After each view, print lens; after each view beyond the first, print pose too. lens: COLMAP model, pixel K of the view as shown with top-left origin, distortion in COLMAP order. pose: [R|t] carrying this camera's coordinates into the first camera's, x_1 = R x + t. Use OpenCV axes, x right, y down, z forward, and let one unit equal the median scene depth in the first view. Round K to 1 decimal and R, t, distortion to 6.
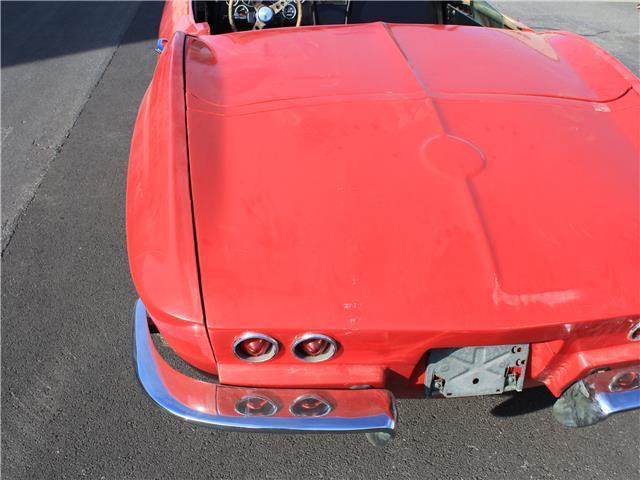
lens RADIAL K [[722.6, 0, 320.9], [0, 722.6, 170.0], [0, 0, 1]] dist [-0.031534, -0.018783]
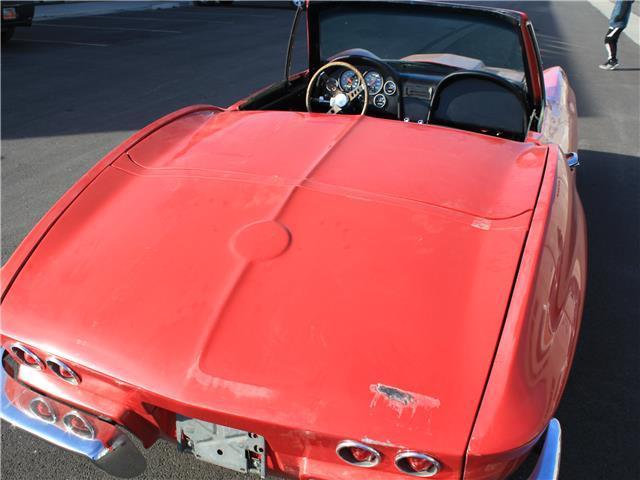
lens RADIAL K [[649.6, 0, 320.6], [0, 649.6, 189.2], [0, 0, 1]] dist [-0.056549, 0.006720]
pose [[0.882904, 0.148293, -0.445523, 0.715863], [-0.180330, 0.983145, -0.030122, -0.084917], [0.433546, 0.106936, 0.894764, 0.181707]]
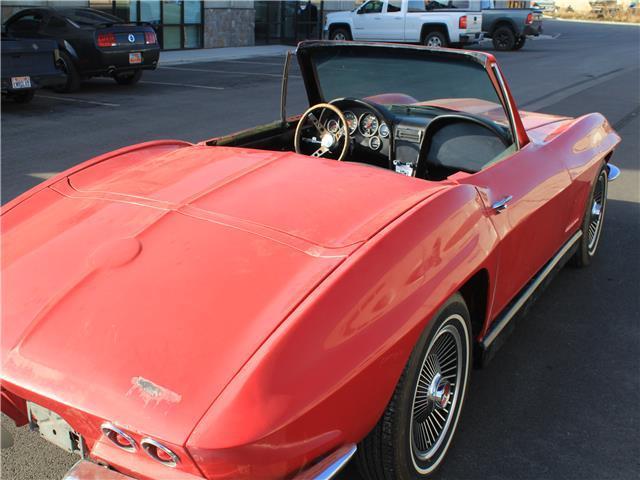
lens RADIAL K [[681.7, 0, 321.1], [0, 681.7, 182.9], [0, 0, 1]] dist [-0.064119, 0.002382]
pose [[0.749830, 0.142228, -0.646163, 1.235211], [-0.239737, 0.968660, -0.064986, -0.150408], [0.616669, 0.203638, 0.760428, 0.336867]]
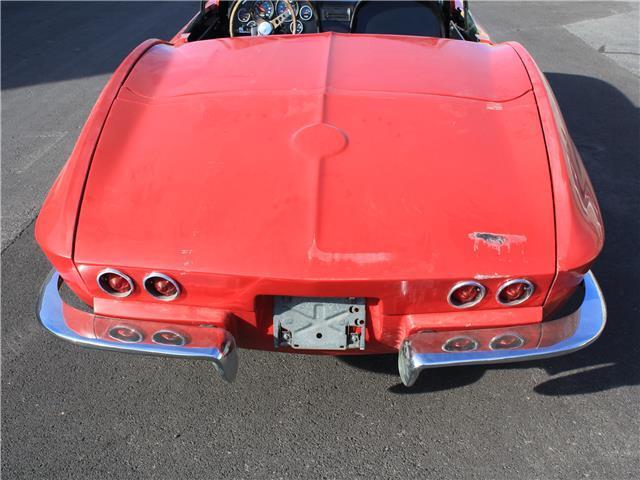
lens RADIAL K [[760.7, 0, 318.4], [0, 760.7, 182.6], [0, 0, 1]] dist [-0.010273, -0.060149]
pose [[0.981954, 0.036184, -0.185624, 0.432706], [-0.042361, 0.998669, -0.029423, 0.088086], [0.184312, 0.036755, 0.982180, -0.192183]]
